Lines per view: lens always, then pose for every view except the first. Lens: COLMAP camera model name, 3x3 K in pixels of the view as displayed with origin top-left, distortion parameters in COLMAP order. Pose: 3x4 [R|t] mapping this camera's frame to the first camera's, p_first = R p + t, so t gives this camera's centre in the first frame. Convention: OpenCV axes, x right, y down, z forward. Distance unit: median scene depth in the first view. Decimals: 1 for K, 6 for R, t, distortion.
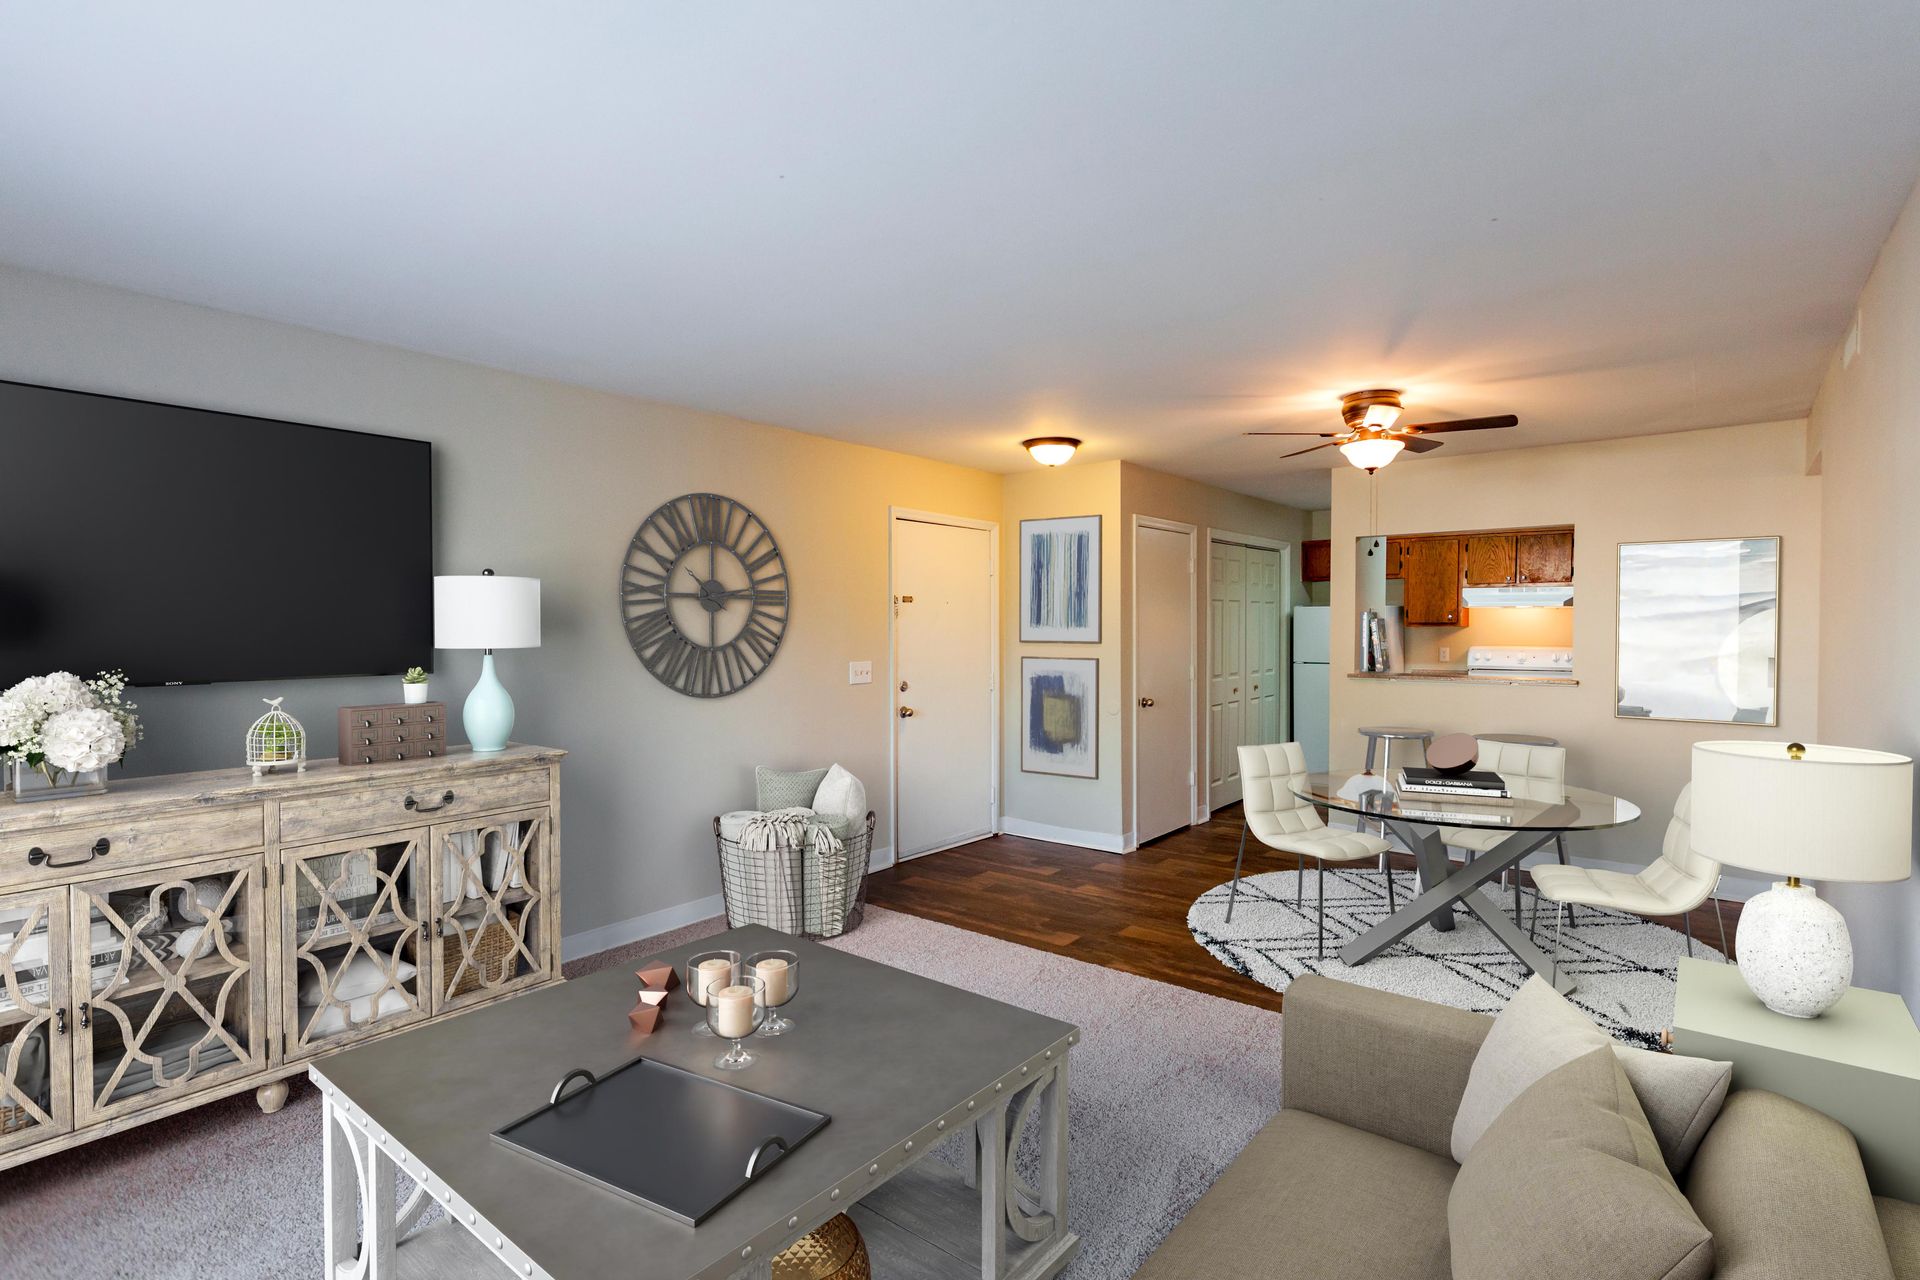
lens RADIAL K [[807.2, 0, 1006.6], [0, 807.2, 641.2], [0, 0, 1]] dist [0.001545, 0.000206]
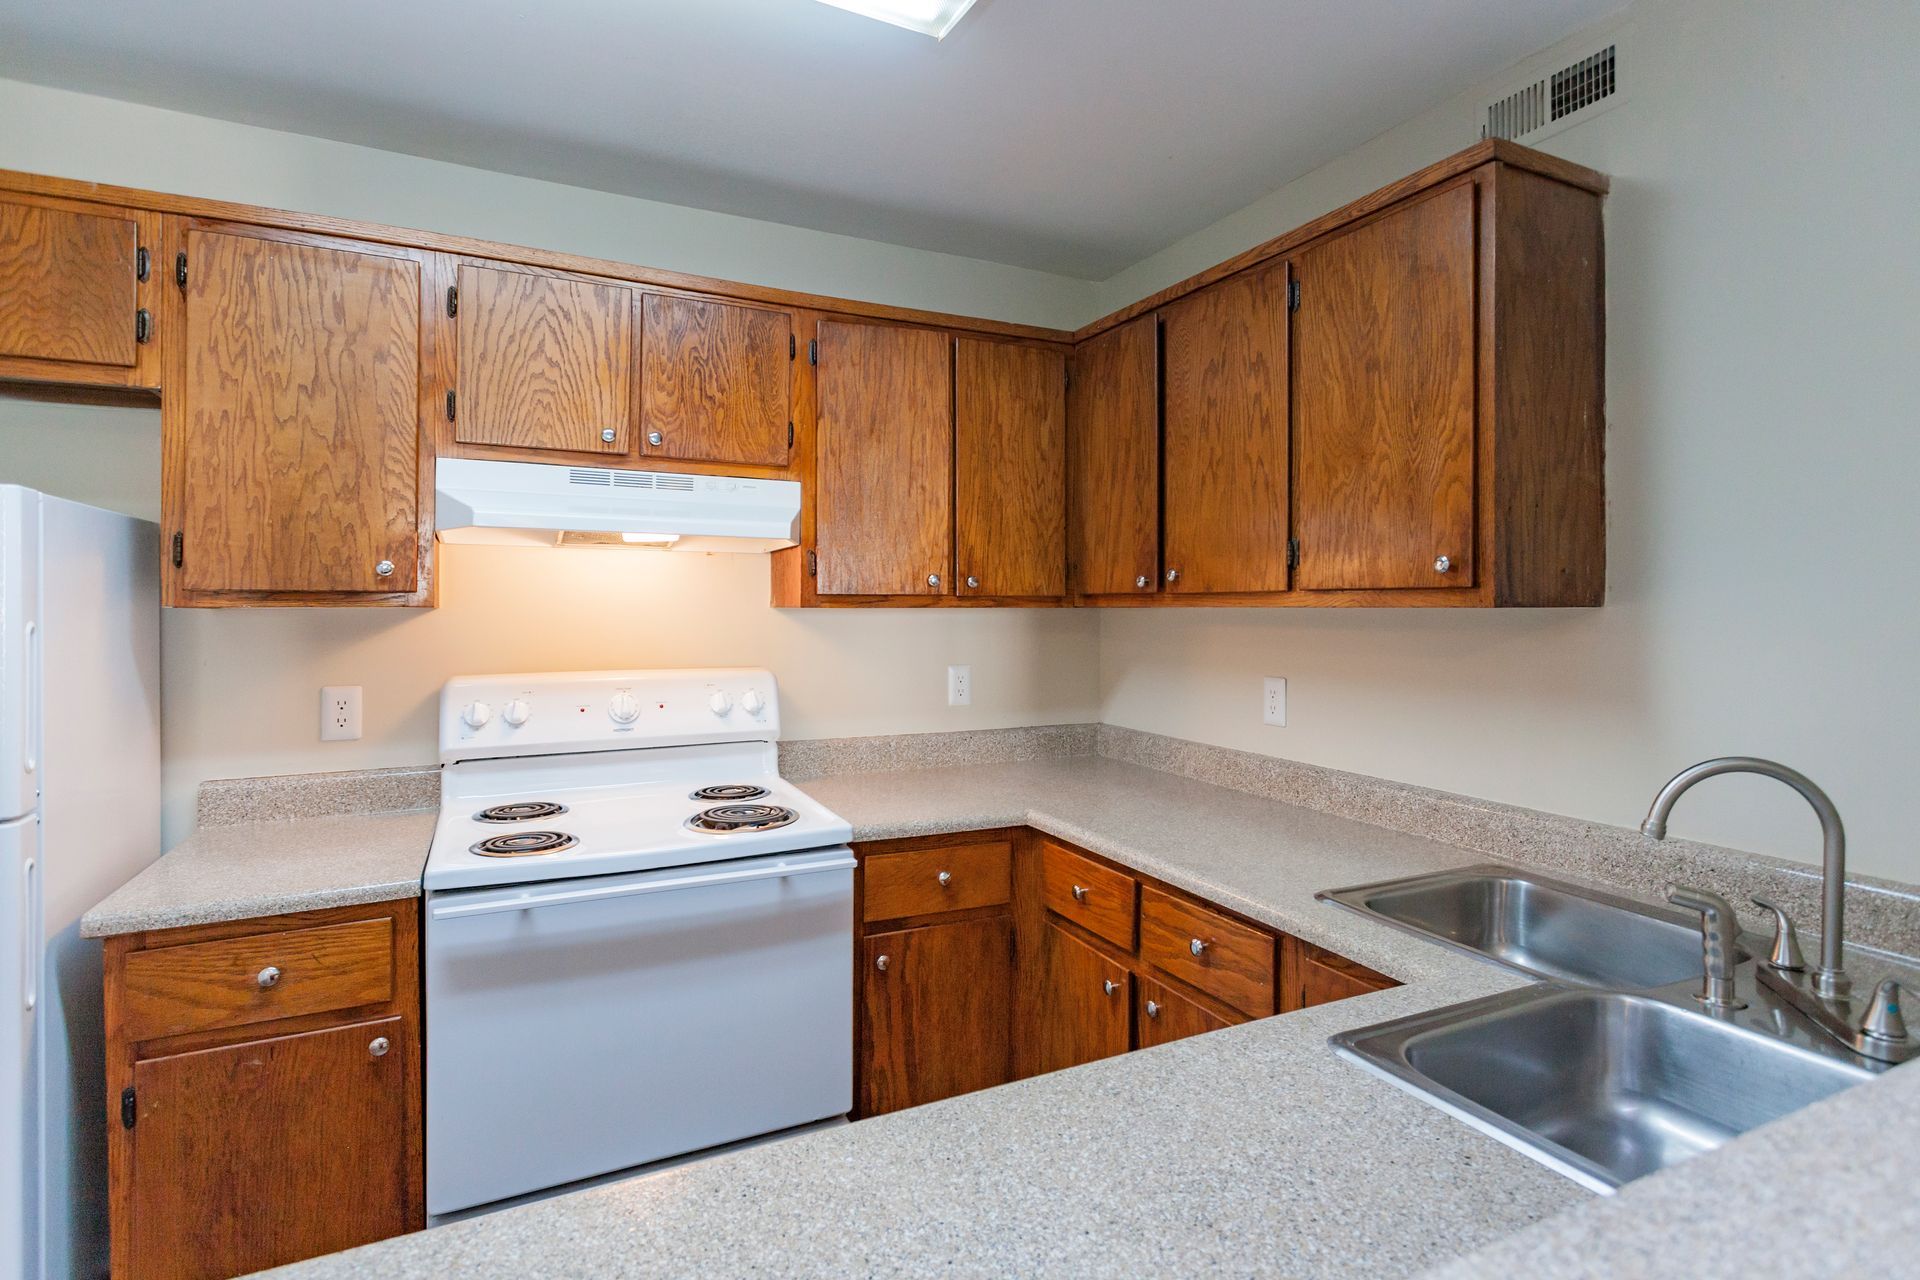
lens RADIAL K [[1054.3, 0, 1089.1], [0, 1054.3, 597.8], [0, 0, 1]] dist [0.006540, 0.001070]
pose [[0.382176, 0.018363, 0.923907, 0.428631], [0.028585, 0.999089, -0.031682, -0.005489], [-0.923647, 0.038517, 0.381303, 0.874379]]
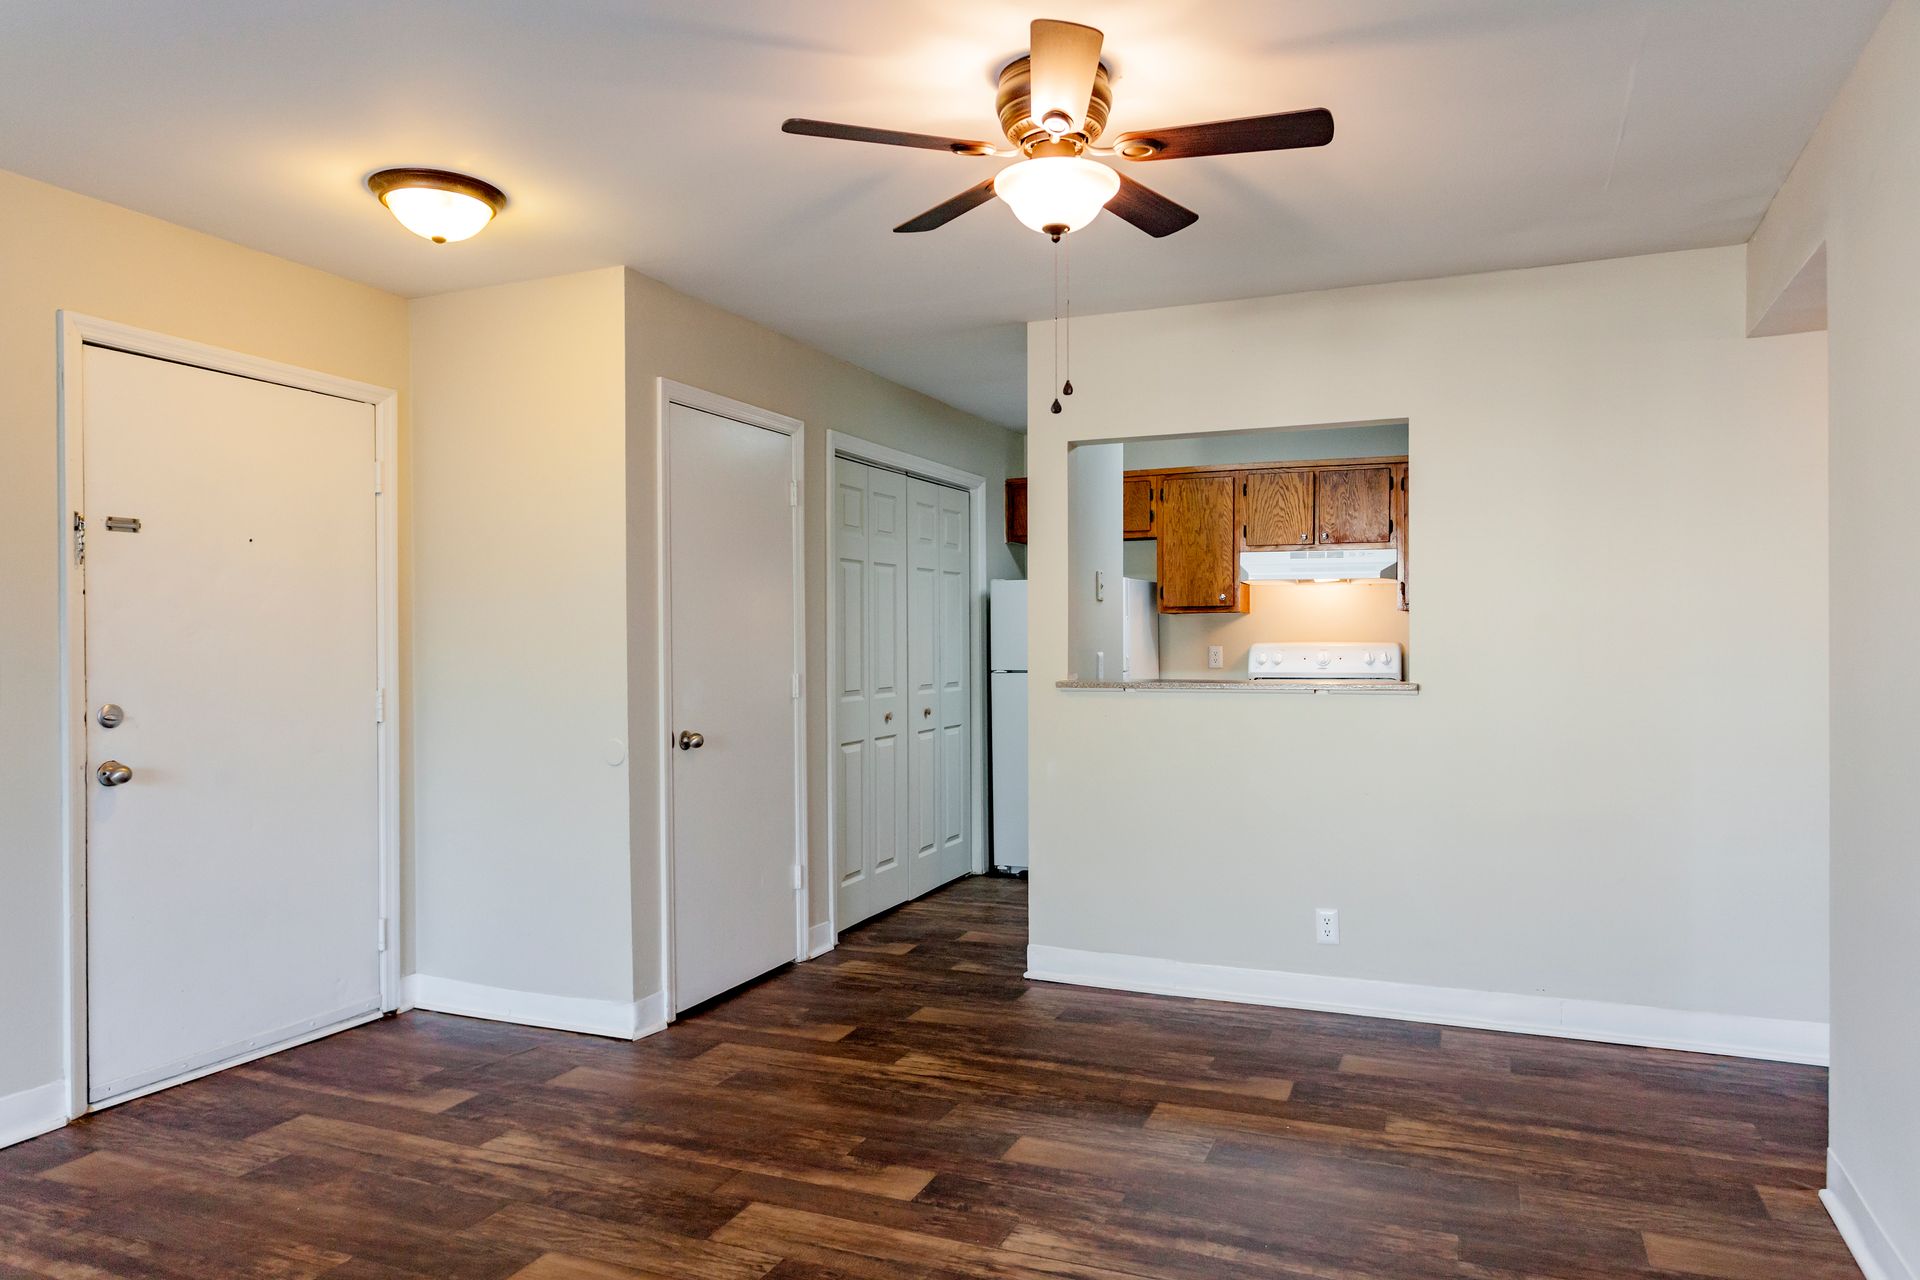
lens RADIAL K [[1135.9, 0, 898.7], [0, 1135.9, 654.5], [0, 0, 1]] dist [0.002750, -0.000196]
pose [[0.976050, -0.009360, 0.217347, 0.129554], [0.010844, 0.999925, -0.005635, 0.023144], [-0.217278, 0.007857, 0.976078, 0.224592]]
